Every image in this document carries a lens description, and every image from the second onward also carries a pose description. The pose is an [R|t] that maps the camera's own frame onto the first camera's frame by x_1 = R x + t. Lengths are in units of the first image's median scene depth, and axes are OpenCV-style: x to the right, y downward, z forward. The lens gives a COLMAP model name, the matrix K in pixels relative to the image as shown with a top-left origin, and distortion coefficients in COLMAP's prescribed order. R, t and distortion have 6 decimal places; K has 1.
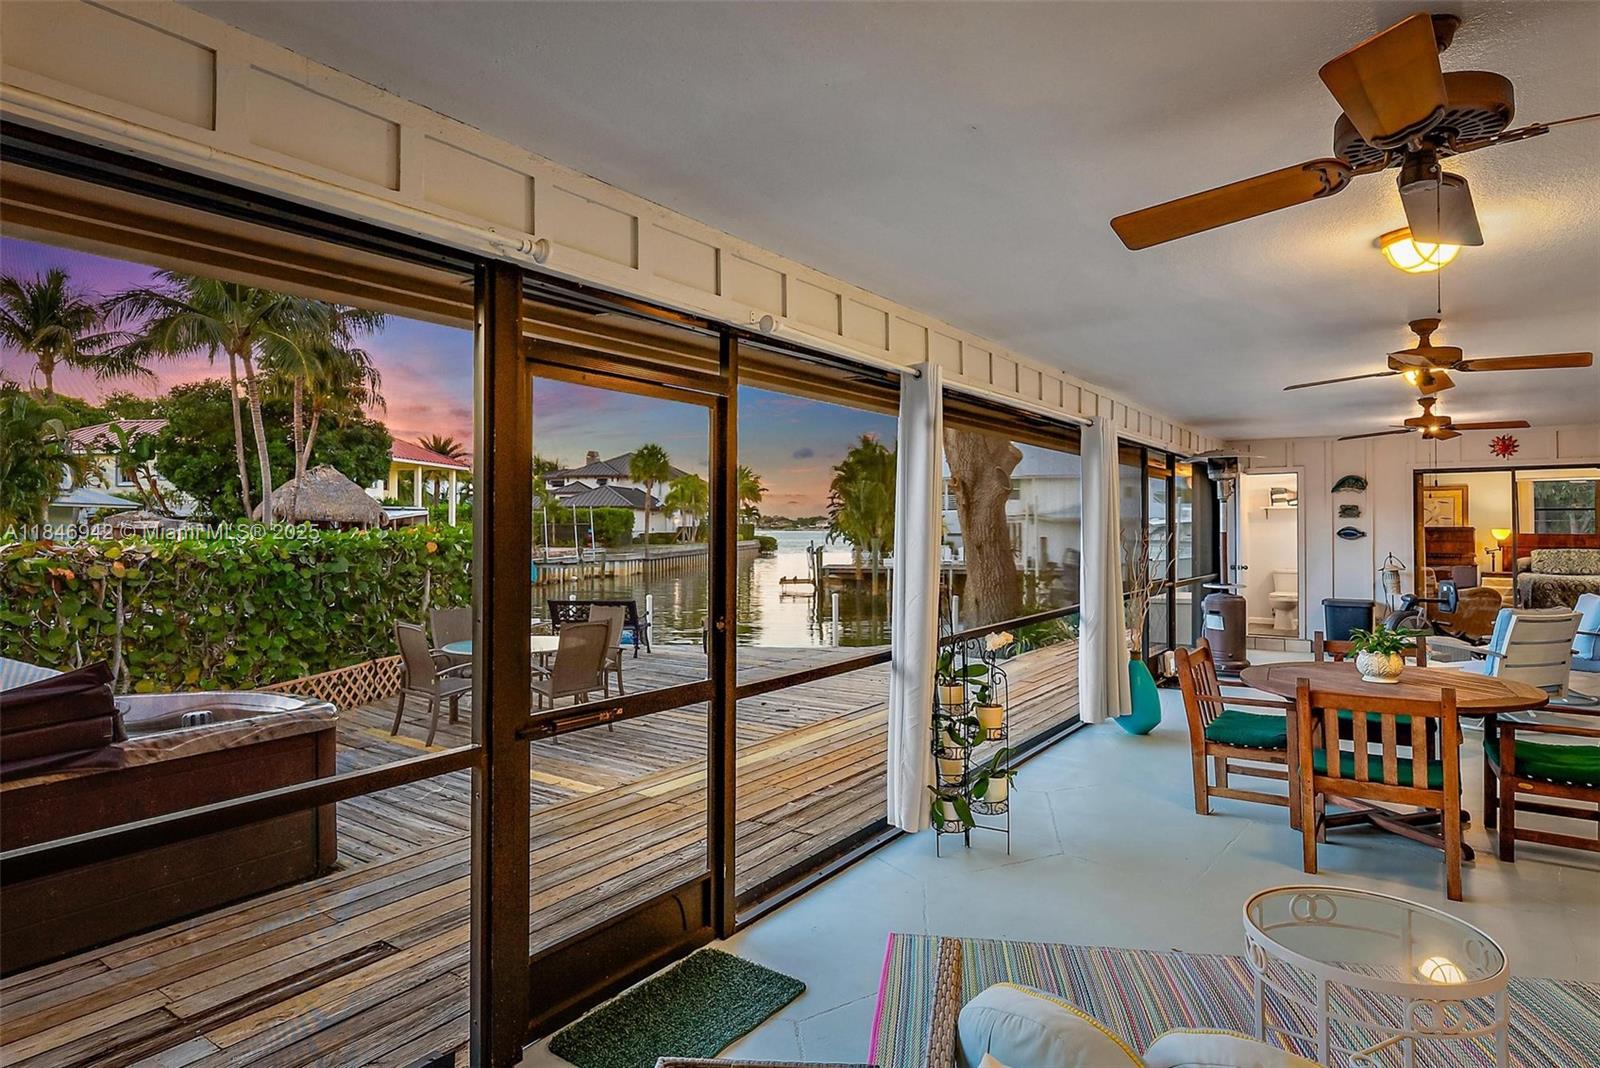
lens RADIAL K [[876.5, 0, 800.0], [0, 876.5, 534.0], [0, 0, 1]] dist [-0.001444, -0.001409]
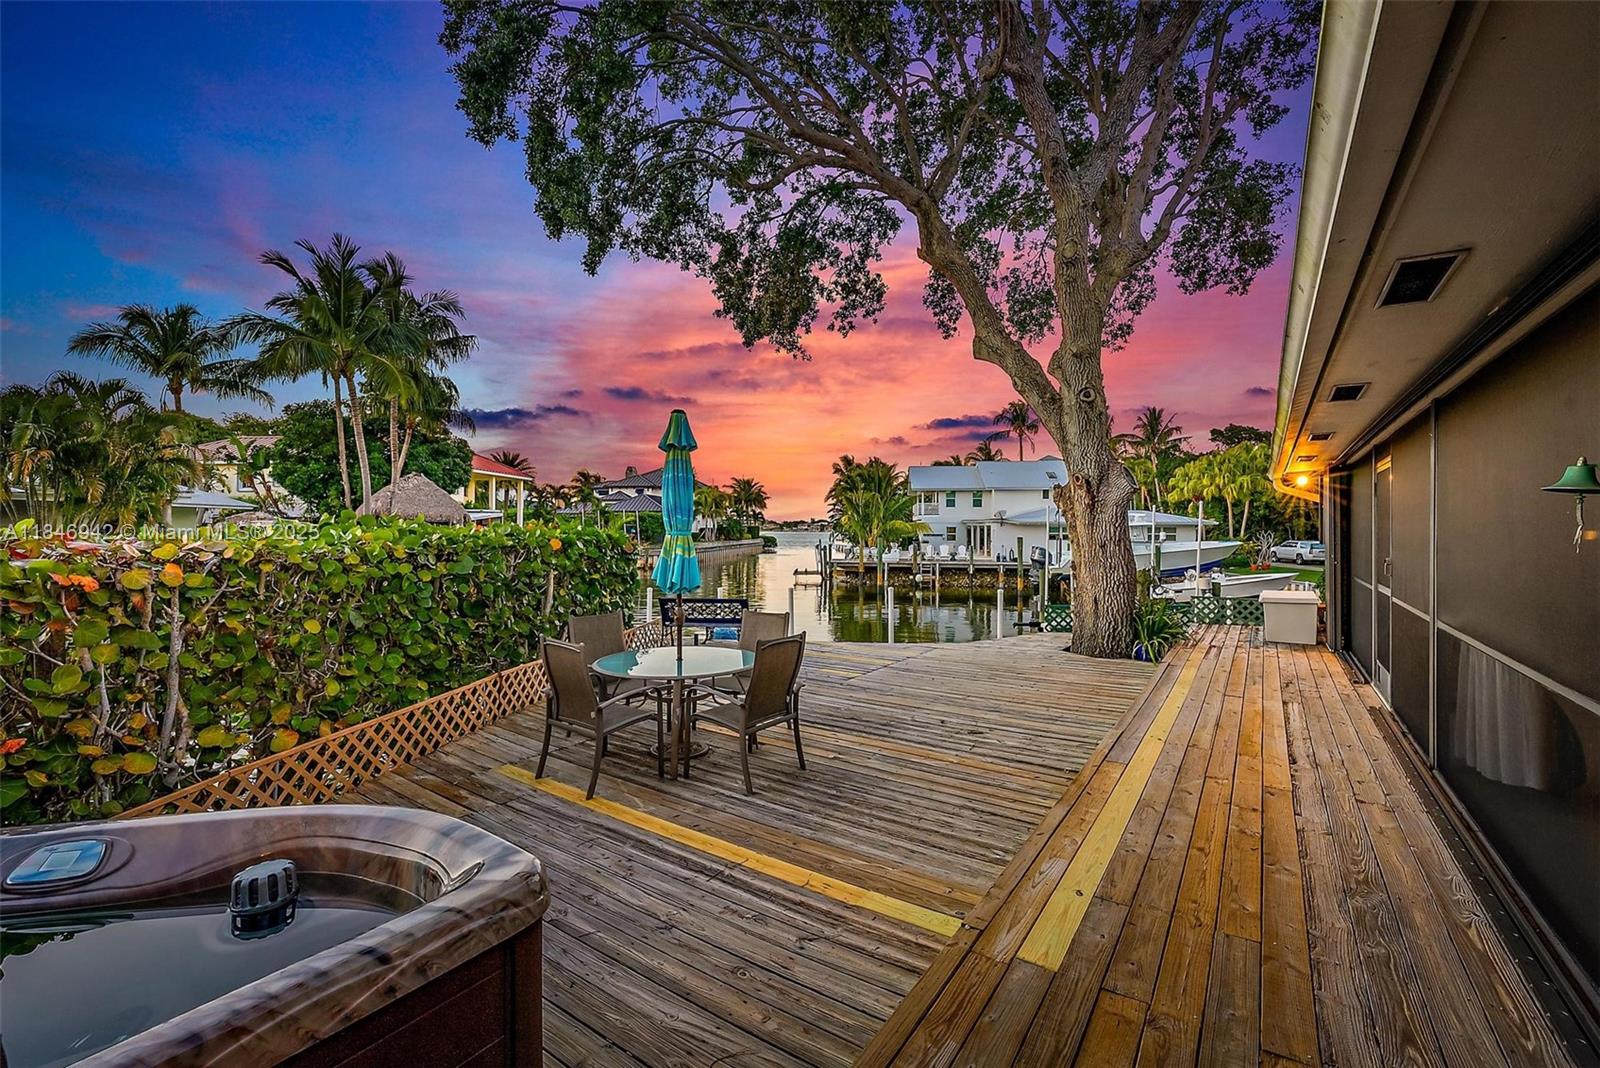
lens RADIAL K [[675.6, 0, 800.0], [0, 675.6, 534.0], [0, 0, 1]] dist [-0.002809, -0.000158]
pose [[0.999631, 0.004078, 0.026841, -0.050532], [-0.004062, 0.999992, -0.000676, 0.001004], [-0.026843, 0.000567, 0.999639, 0.078220]]
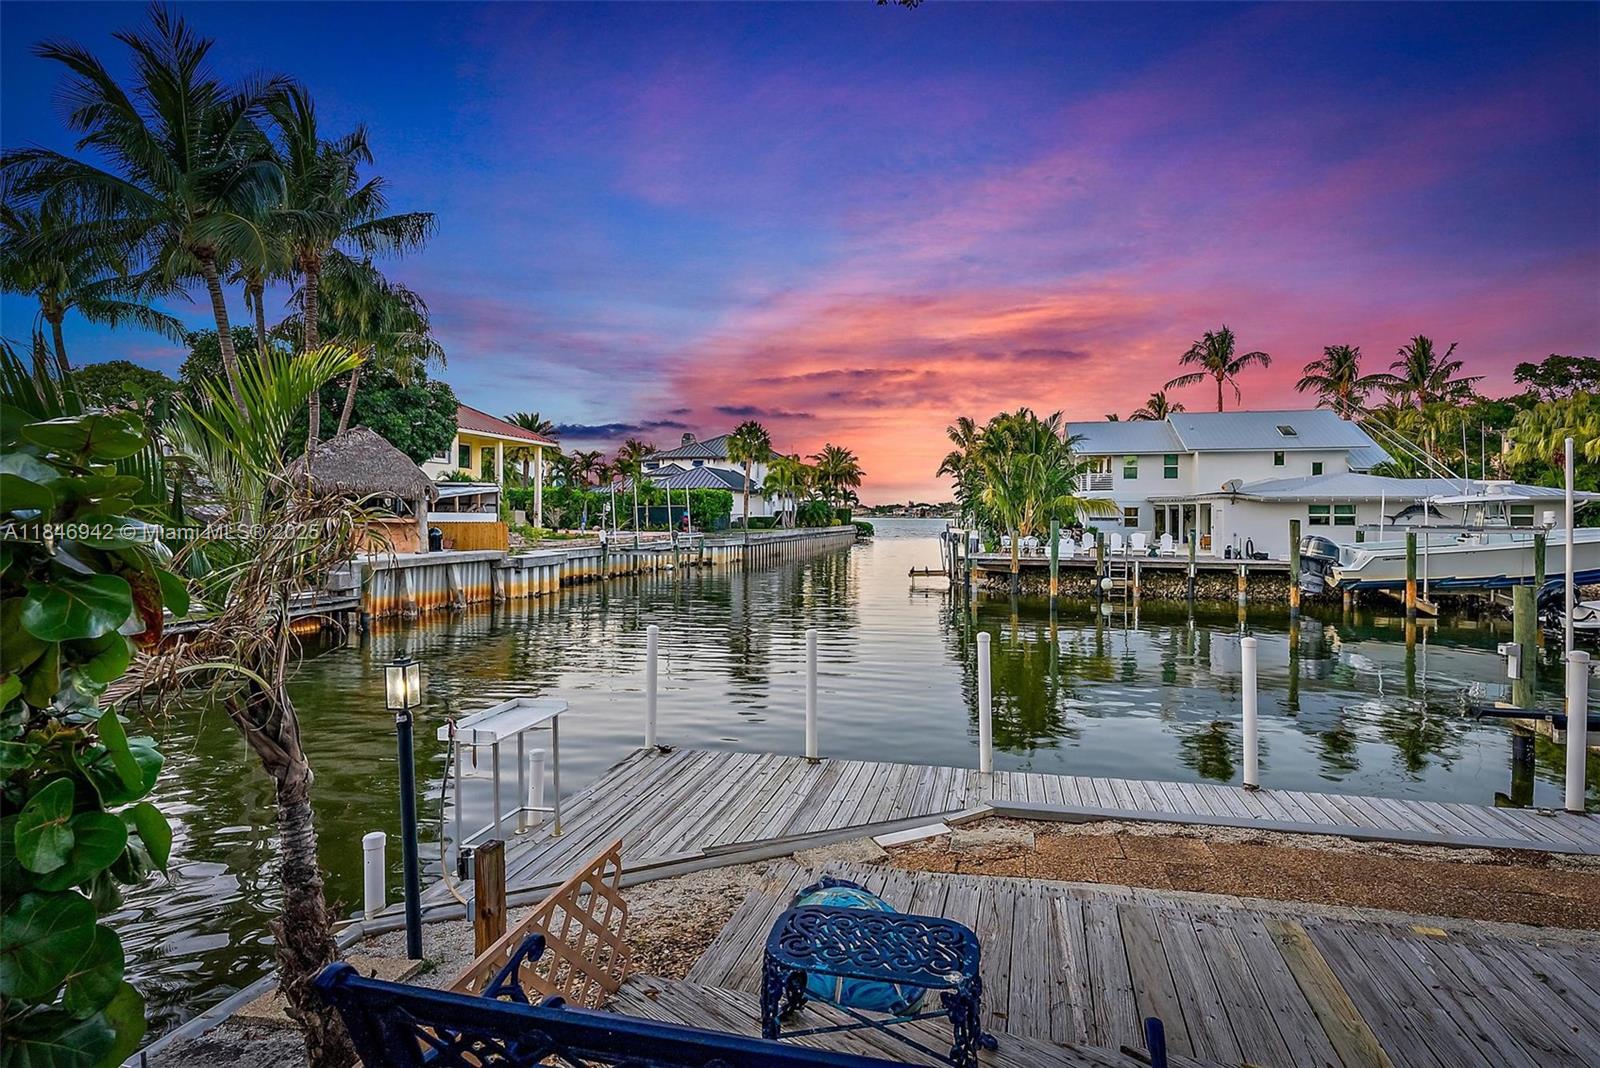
lens RADIAL K [[791.7, 0, 800.0], [0, 791.7, 534.0], [0, 0, 1]] dist [0.000908, 0.000208]
pose [[0.995821, 0.004722, -0.091204, -0.073503], [-0.003251, 0.999862, 0.016270, 0.005939], [0.091268, -0.015906, 0.995699, 0.303354]]
